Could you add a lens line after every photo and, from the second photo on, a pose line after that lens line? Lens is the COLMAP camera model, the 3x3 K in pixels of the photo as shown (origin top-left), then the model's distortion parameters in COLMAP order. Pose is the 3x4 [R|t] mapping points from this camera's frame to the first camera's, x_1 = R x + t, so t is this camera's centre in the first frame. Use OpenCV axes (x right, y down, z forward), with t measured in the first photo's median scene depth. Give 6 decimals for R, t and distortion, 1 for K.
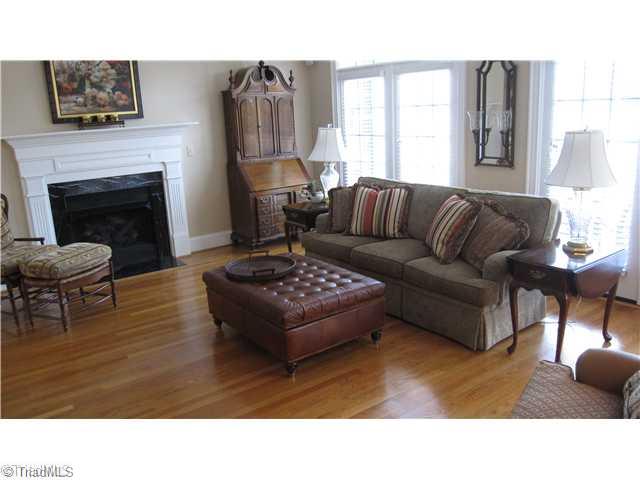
lens RADIAL K [[533.6, 0, 321.1], [0, 533.6, 244.4], [0, 0, 1]] dist [-0.067436, 0.014044]
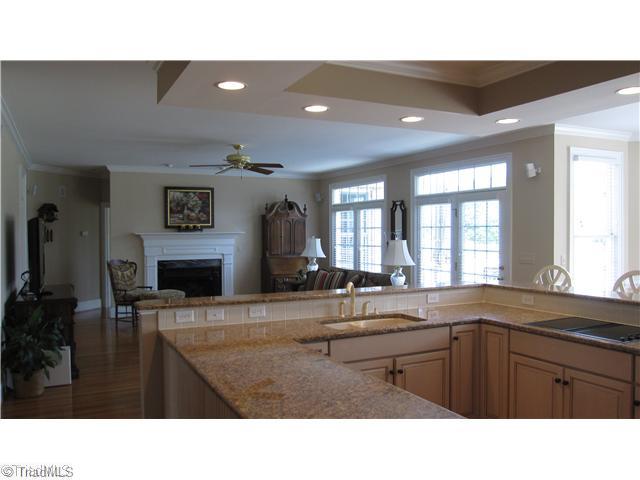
lens RADIAL K [[533.6, 0, 320.6], [0, 533.6, 236.5], [0, 0, 1]] dist [-0.067436, 0.014044]
pose [[0.982148, 0.044645, -0.182735, 0.348225], [-0.085812, 0.970796, -0.224036, 0.159851], [0.167396, 0.235718, 0.957296, -0.652478]]
